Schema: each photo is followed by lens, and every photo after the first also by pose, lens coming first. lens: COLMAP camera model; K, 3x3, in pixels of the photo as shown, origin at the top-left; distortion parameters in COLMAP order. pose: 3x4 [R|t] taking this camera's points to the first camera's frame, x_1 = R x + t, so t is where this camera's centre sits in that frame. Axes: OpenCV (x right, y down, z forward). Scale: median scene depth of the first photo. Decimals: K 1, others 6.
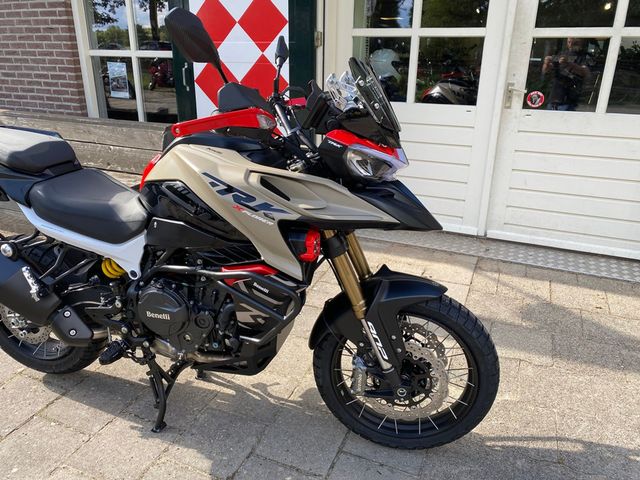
lens RADIAL K [[487.2, 0, 321.7], [0, 487.2, 235.6], [0, 0, 1]] dist [0.035385, -0.043572]
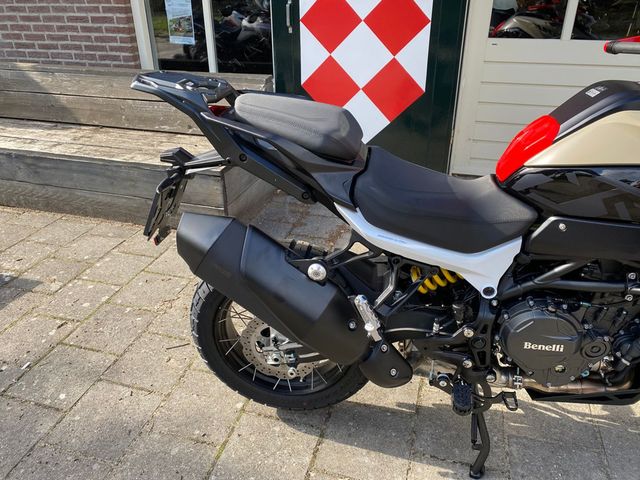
lens RADIAL K [[487.2, 0, 320.4], [0, 487.2, 234.4], [0, 0, 1]] dist [0.035385, -0.043572]
pose [[0.993435, -0.066250, 0.093259, -0.446662], [0.055771, 0.992277, 0.110797, -0.065257], [-0.099879, -0.104868, 0.989458, 0.197048]]
